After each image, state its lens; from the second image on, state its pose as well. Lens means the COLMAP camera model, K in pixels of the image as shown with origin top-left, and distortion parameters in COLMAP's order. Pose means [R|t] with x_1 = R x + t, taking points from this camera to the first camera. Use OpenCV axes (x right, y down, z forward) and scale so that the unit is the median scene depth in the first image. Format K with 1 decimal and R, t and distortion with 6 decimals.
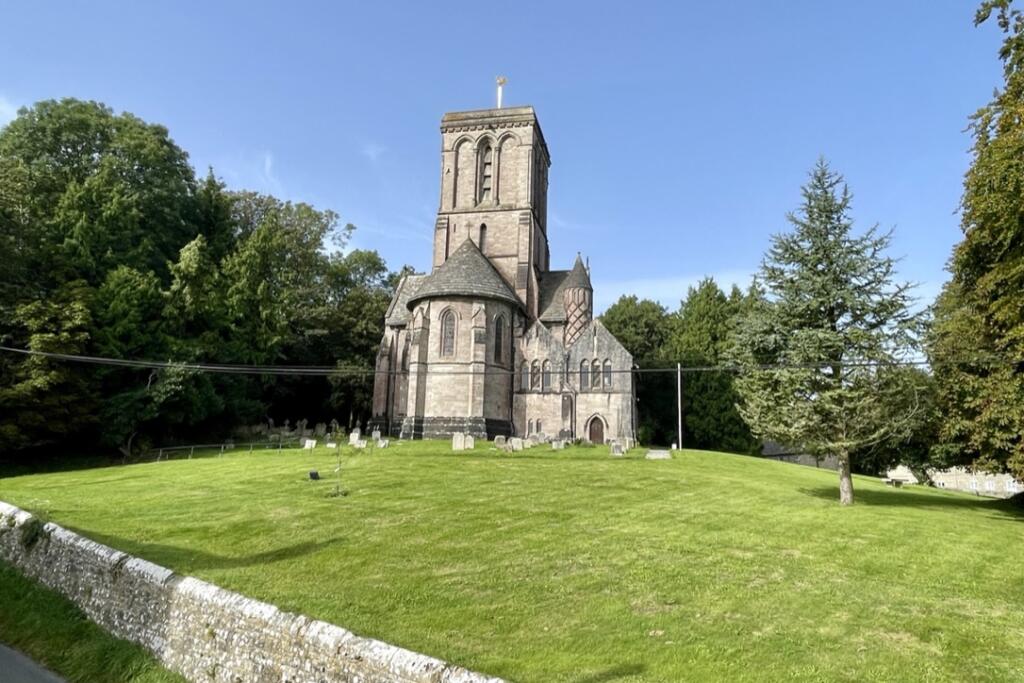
lens RADIAL K [[713.5, 0, 512.0], [0, 713.5, 341.5], [0, 0, 1]] dist [0.003364, -0.000740]
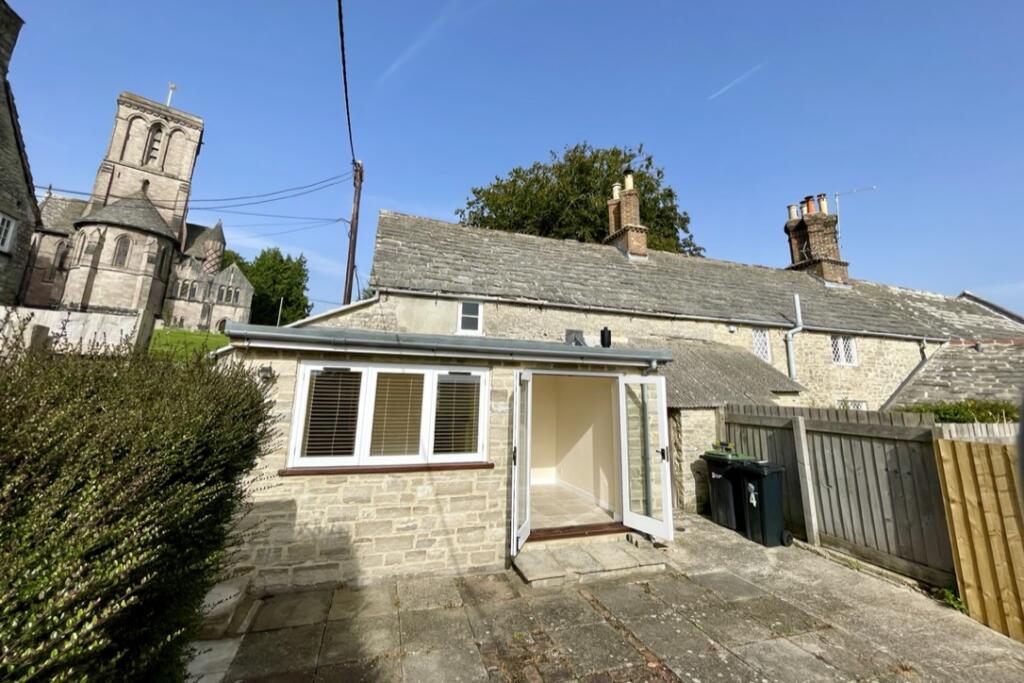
lens RADIAL K [[421.5, 0, 512.0], [0, 421.5, 341.5], [0, 0, 1]] dist [0.012559, -0.012796]
pose [[0.620979, 0.079929, 0.779741, -0.242032], [-0.171677, 0.984503, 0.035803, 0.002160], [-0.764795, -0.156097, 0.625078, -0.181797]]
